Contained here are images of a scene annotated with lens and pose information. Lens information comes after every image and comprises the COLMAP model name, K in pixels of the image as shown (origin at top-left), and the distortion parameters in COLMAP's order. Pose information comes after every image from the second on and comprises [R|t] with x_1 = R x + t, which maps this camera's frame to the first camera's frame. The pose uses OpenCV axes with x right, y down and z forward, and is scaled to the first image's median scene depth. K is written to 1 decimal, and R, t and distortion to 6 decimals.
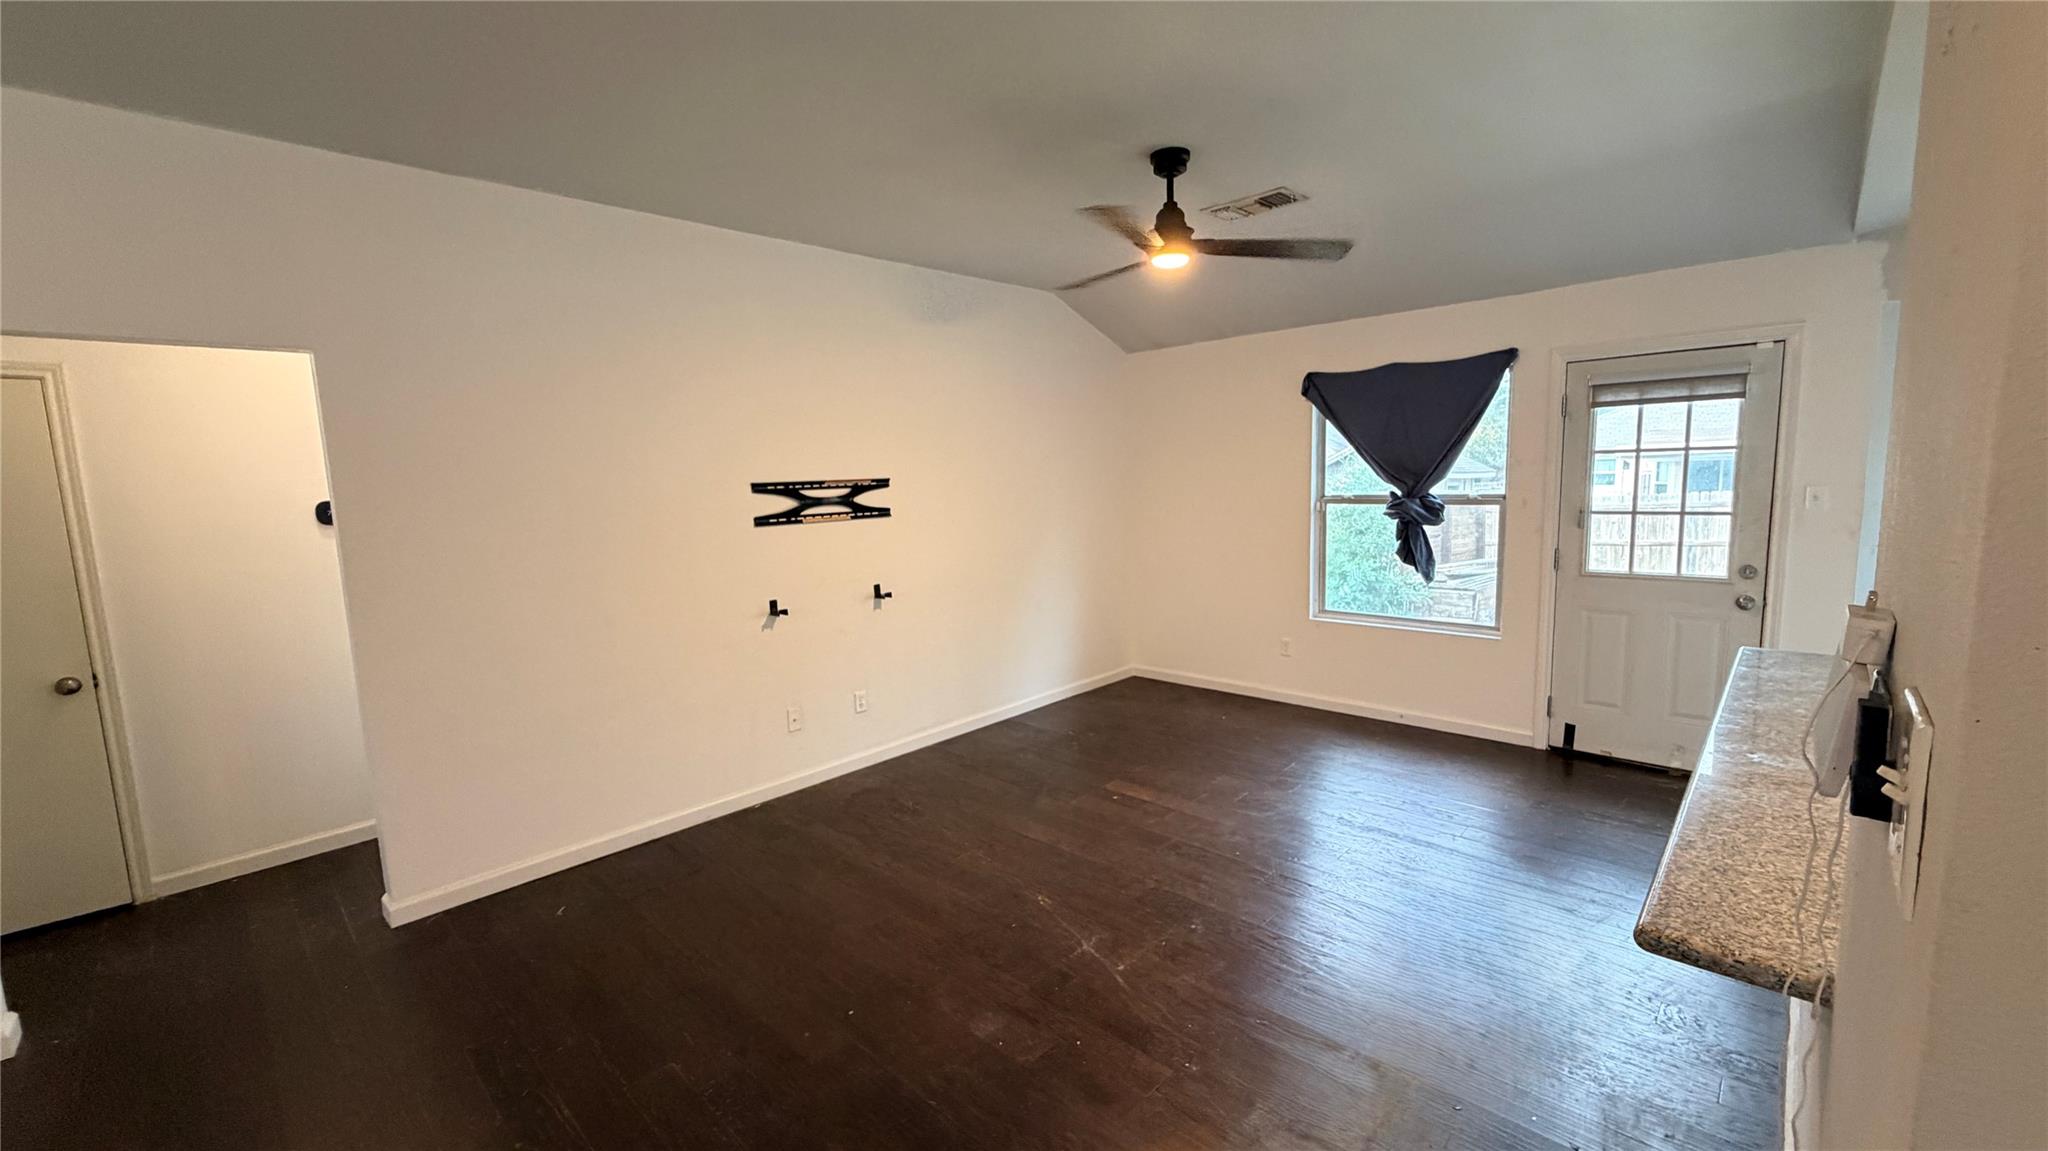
lens RADIAL K [[814.8, 0, 1021.4], [0, 814.8, 574.1], [0, 0, 1]] dist [0.000999, 0.000018]
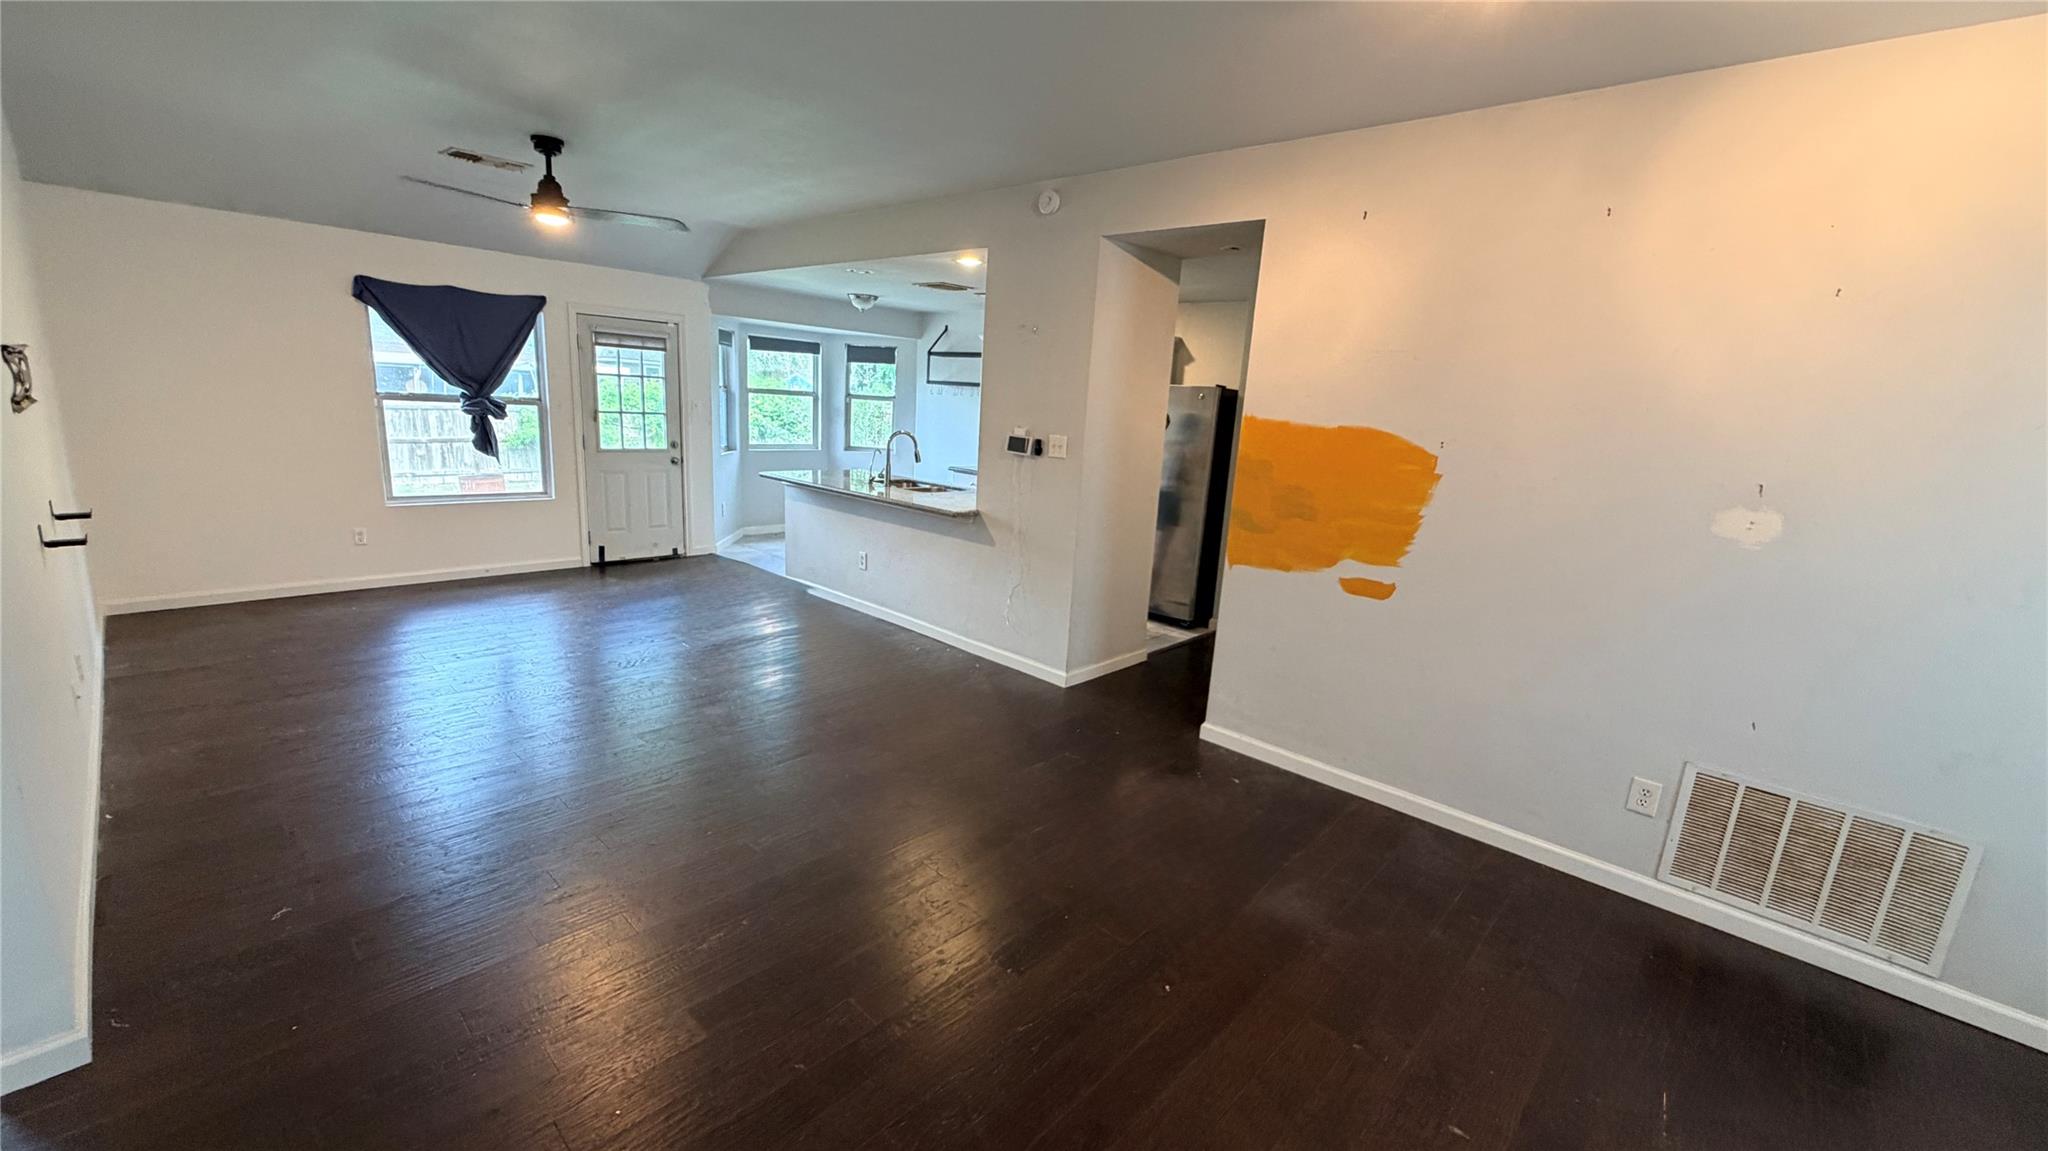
lens RADIAL K [[814.8, 0, 1021.4], [0, 814.8, 574.1], [0, 0, 1]] dist [0.000999, 0.000018]
pose [[-0.016488, -0.180378, 0.983459, -0.953747], [0.065502, 0.981285, 0.181078, 0.002078], [-0.997716, 0.067405, -0.004365, 0.193525]]
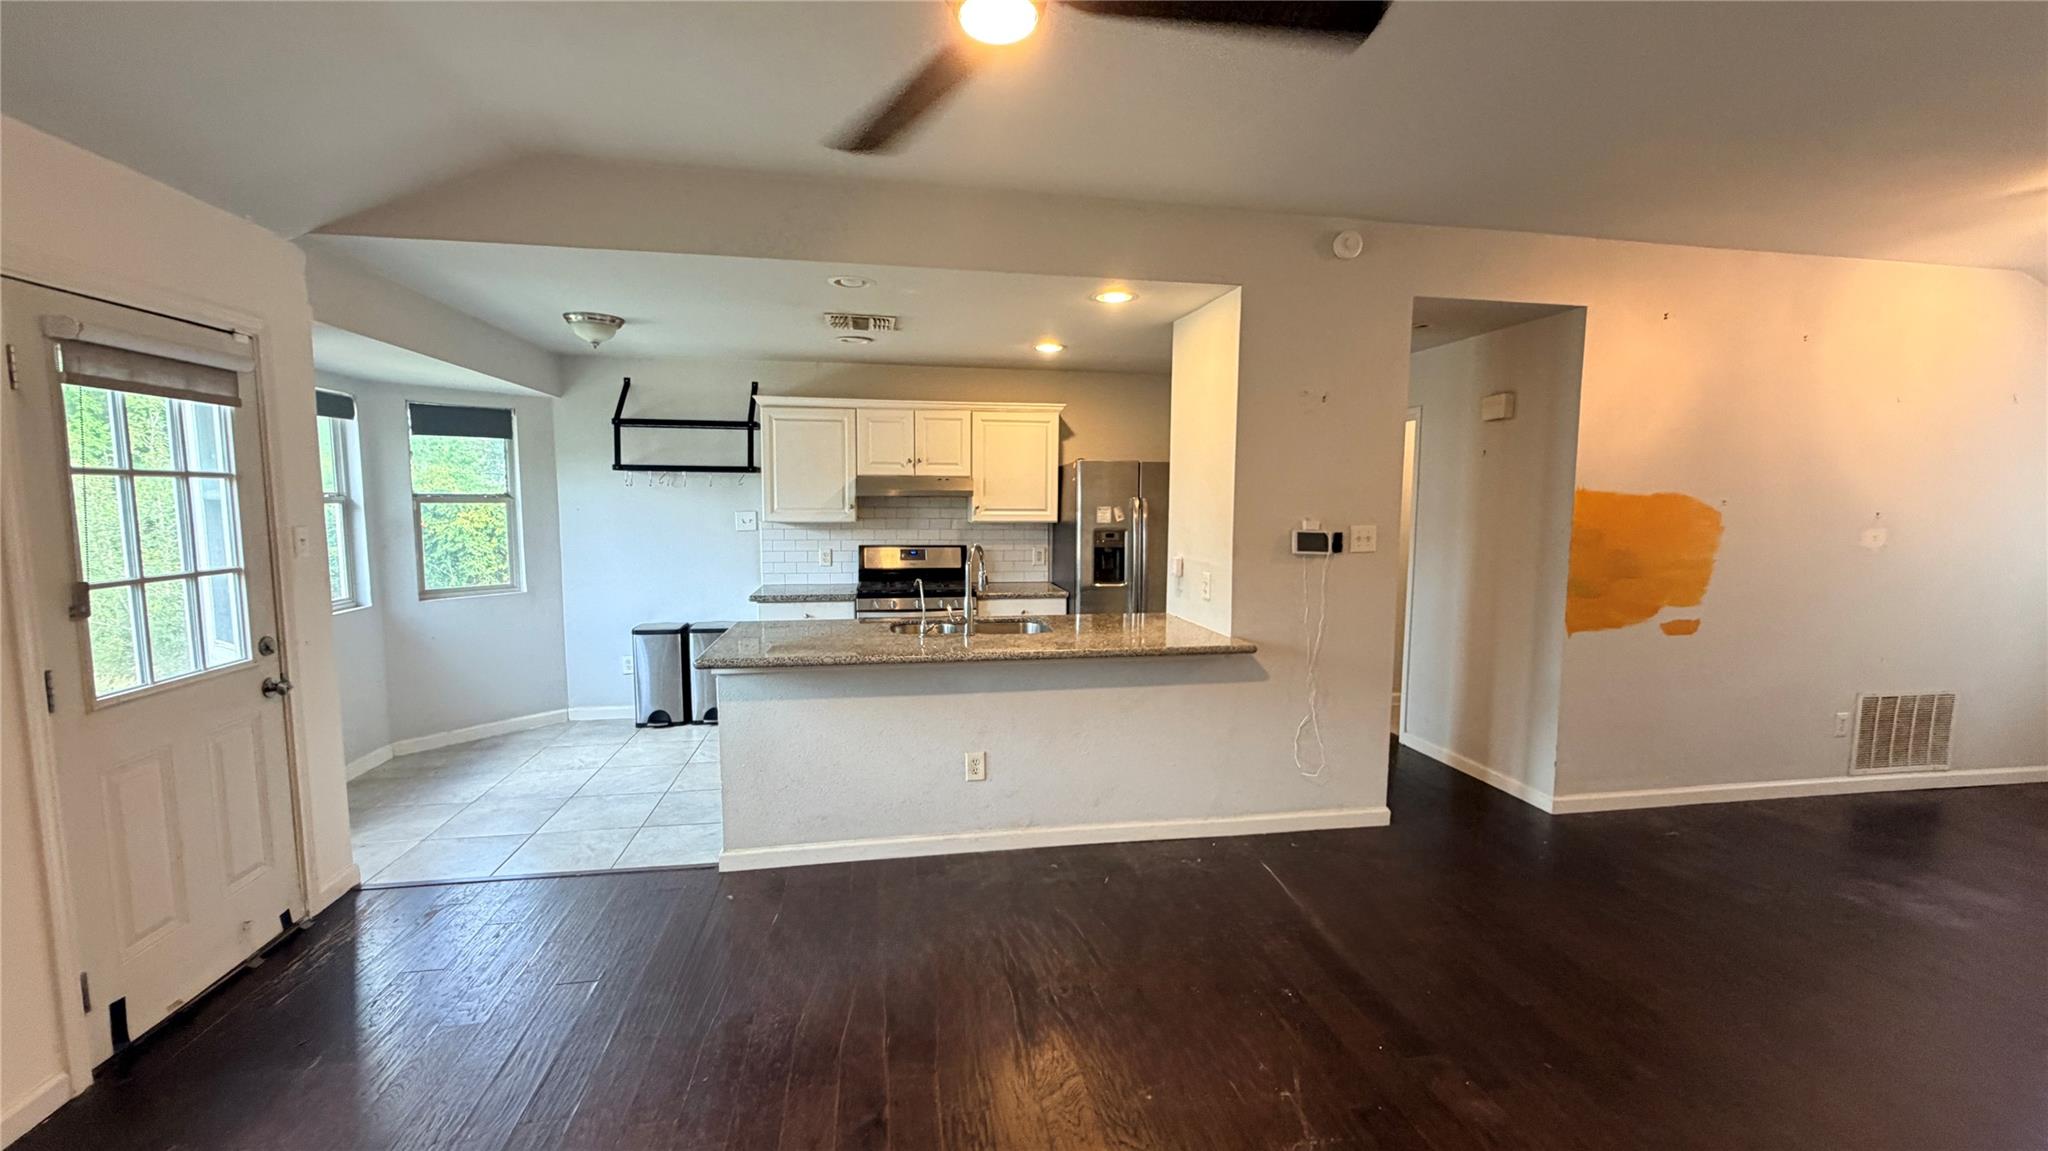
lens RADIAL K [[814.8, 0, 1021.4], [0, 814.8, 574.1], [0, 0, 1]] dist [0.000999, 0.000018]
pose [[-0.809392, -0.027705, 0.586615, -0.078432], [0.093632, 0.980021, 0.175475, -0.118043], [-0.579756, 0.196954, -0.790627, 1.055274]]
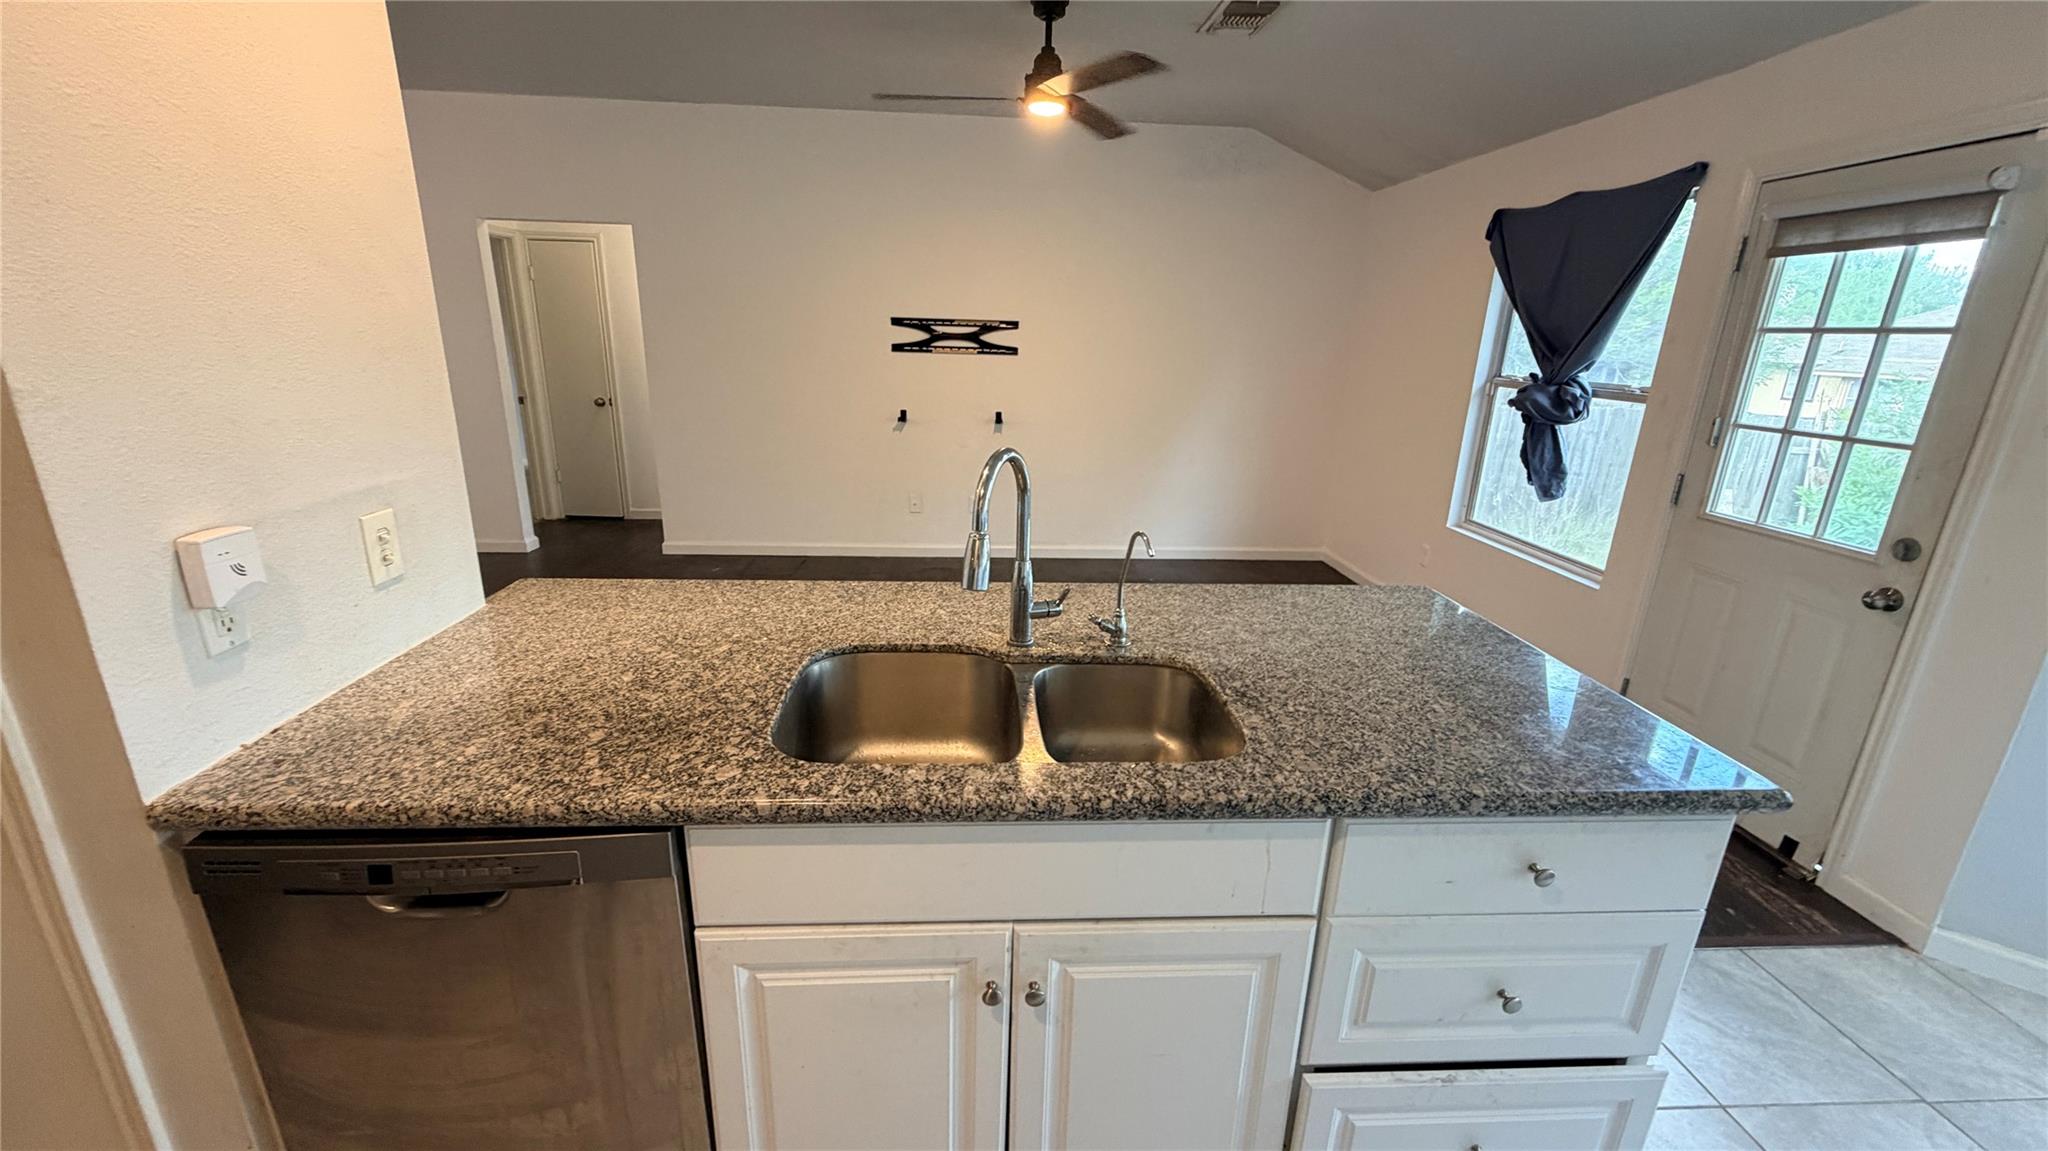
lens RADIAL K [[814.8, 0, 1021.4], [0, 814.8, 574.1], [0, 0, 1]] dist [0.000999, 0.000018]
pose [[0.732769, 0.246432, -0.634288, 0.720223], [-0.136651, 0.966424, 0.217605, -0.023883], [0.666615, -0.072778, 0.741840, 0.121374]]
